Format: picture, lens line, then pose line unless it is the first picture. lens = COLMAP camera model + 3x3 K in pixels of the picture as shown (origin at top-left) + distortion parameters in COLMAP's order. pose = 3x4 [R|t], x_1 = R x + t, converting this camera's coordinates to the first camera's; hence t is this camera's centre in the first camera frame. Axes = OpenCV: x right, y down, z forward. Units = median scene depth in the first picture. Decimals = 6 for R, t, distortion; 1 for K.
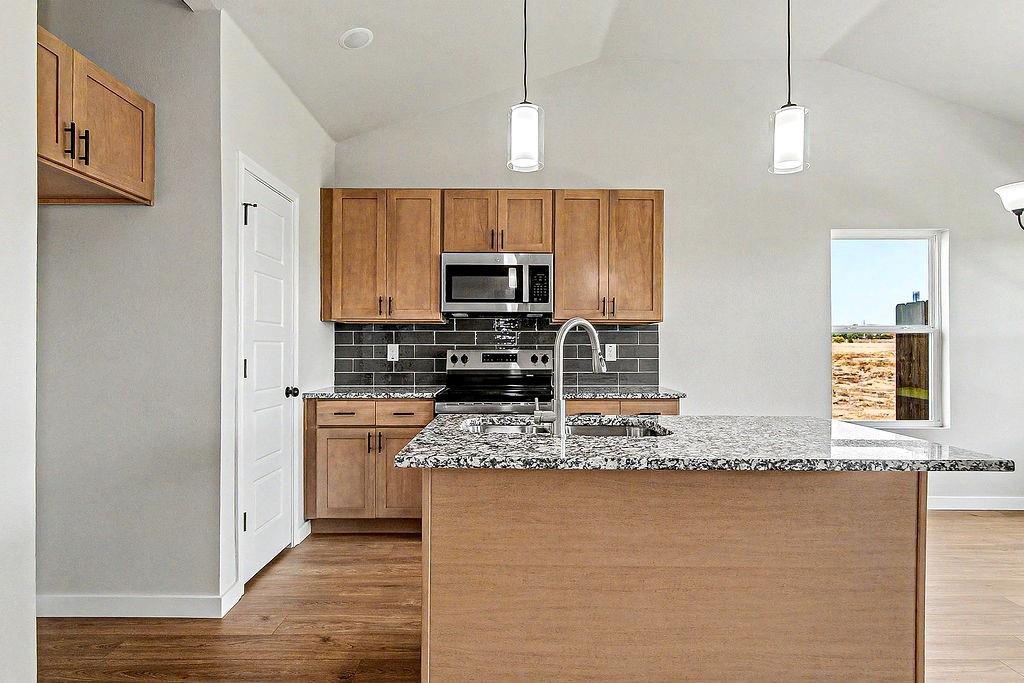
lens RADIAL K [[555.1, 0, 509.1], [0, 555.1, 340.5], [0, 0, 1]] dist [-0.010339, -0.002794]
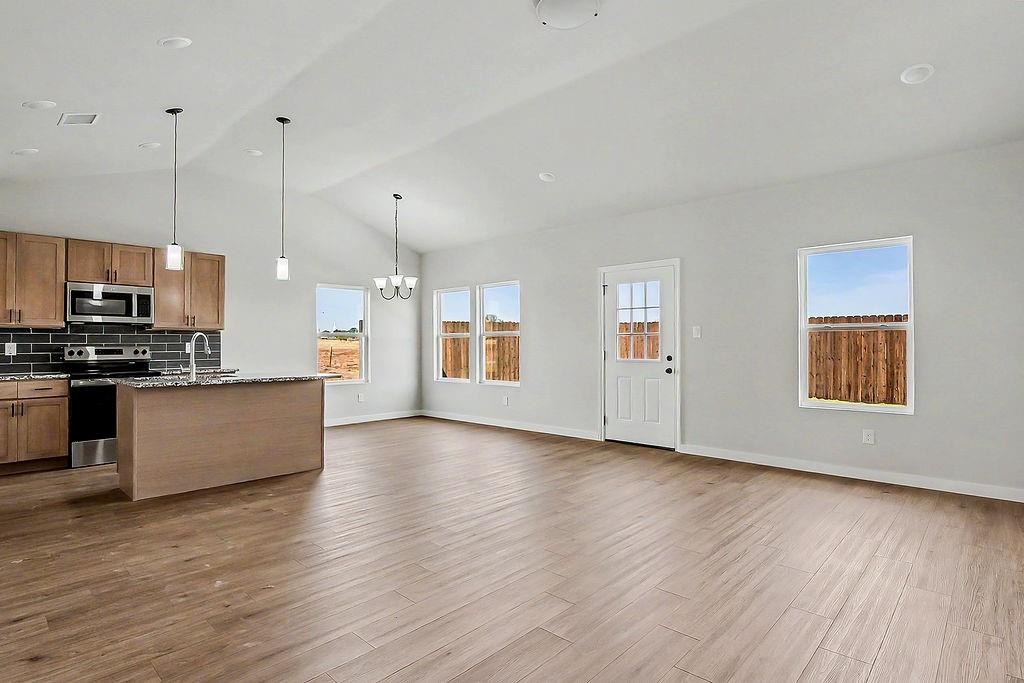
lens RADIAL K [[528.2, 0, 506.2], [0, 528.2, 337.0], [0, 0, 1]] dist [-0.019191, 0.001053]
pose [[0.694819, 0.005337, 0.719165, -0.304028], [-0.002586, 0.999985, -0.004923, -0.005215], [-0.719180, 0.001560, 0.694822, -0.813179]]
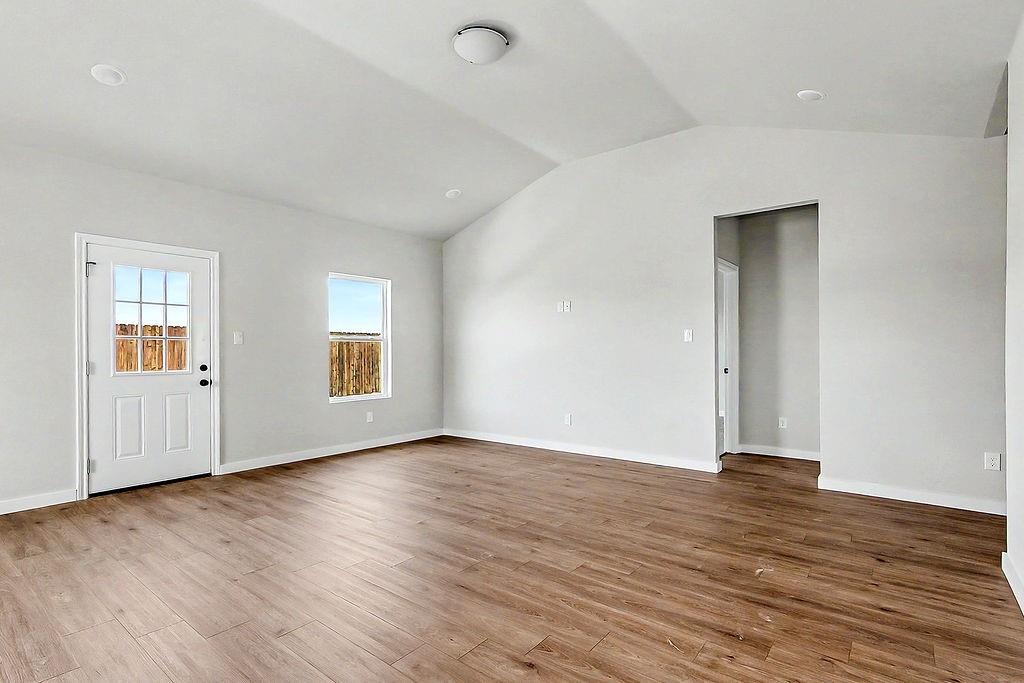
lens RADIAL K [[498.1, 0, 506.1], [0, 498.1, 356.3], [0, 0, 1]] dist [-0.009740, 0.000840]
pose [[-0.780784, -0.003869, 0.624790, -0.217714], [-0.005164, 0.999987, -0.000261, 0.014733], [-0.624780, -0.003430, -0.780793, 0.385593]]
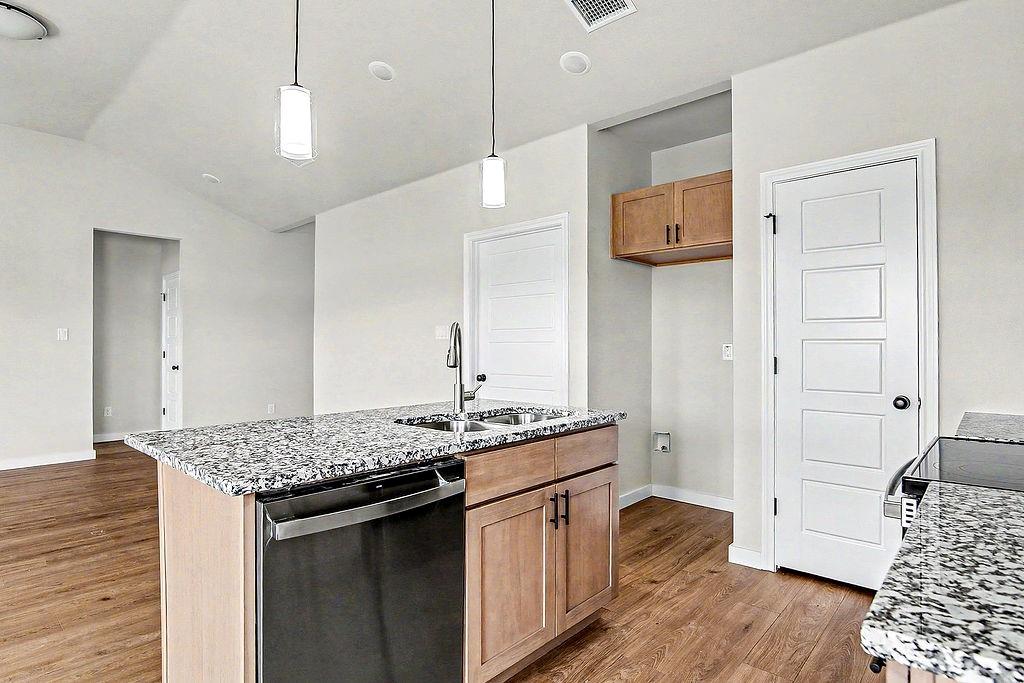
lens RADIAL K [[531.1, 0, 514.8], [0, 531.1, 344.7], [0, 0, 1]] dist [-0.015035, -0.000396]
pose [[-0.677660, -0.001144, -0.735375, 0.447436], [0.009155, 0.999908, -0.009992, 0.011341], [0.735319, -0.013504, -0.677587, 0.942684]]
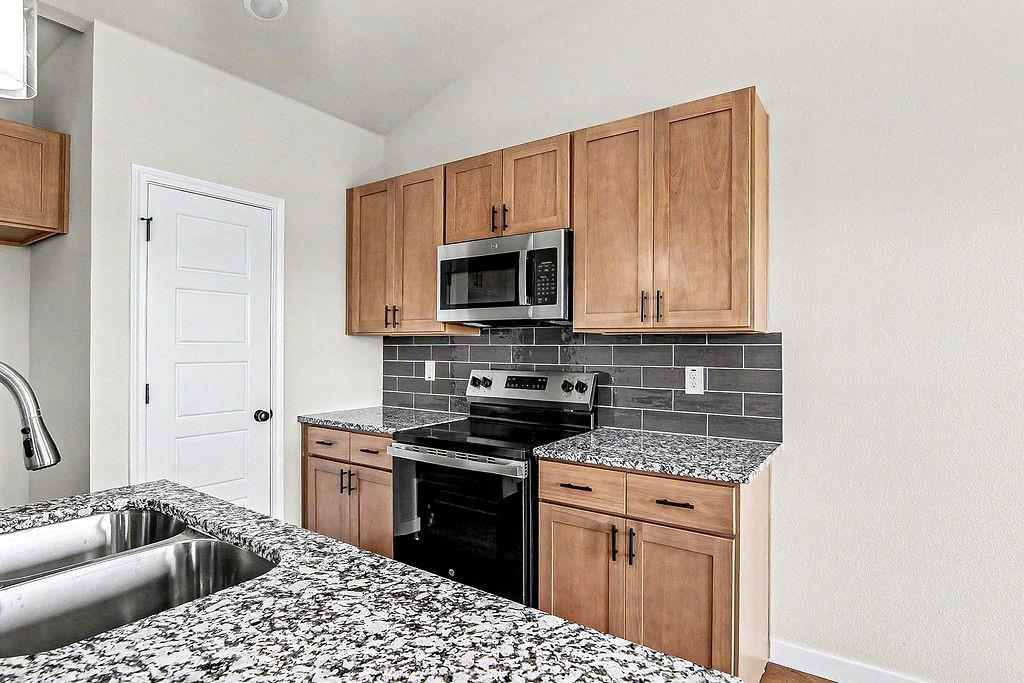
lens RADIAL K [[531.1, 0, 513.1], [0, 531.1, 339.0], [0, 0, 1]] dist [-0.015035, -0.000396]
pose [[0.819270, -0.007735, -0.573355, 0.381723], [0.005593, 0.999969, -0.005499, -0.022915], [0.573380, 0.001298, 0.819288, 0.445671]]
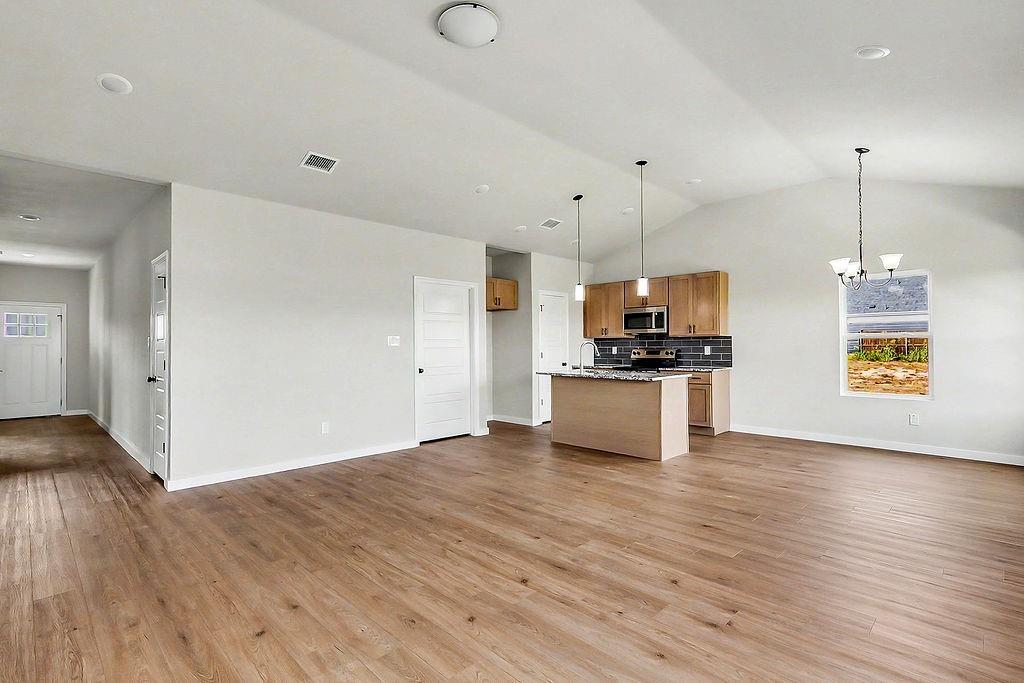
lens RADIAL K [[498.1, 0, 504.3], [0, 498.1, 337.6], [0, 0, 1]] dist [-0.009740, 0.000840]
pose [[0.701728, -0.019247, -0.712185, 1.026064], [0.015566, 0.999811, -0.011683, -0.016449], [0.712275, -0.002888, 0.701894, -0.850106]]
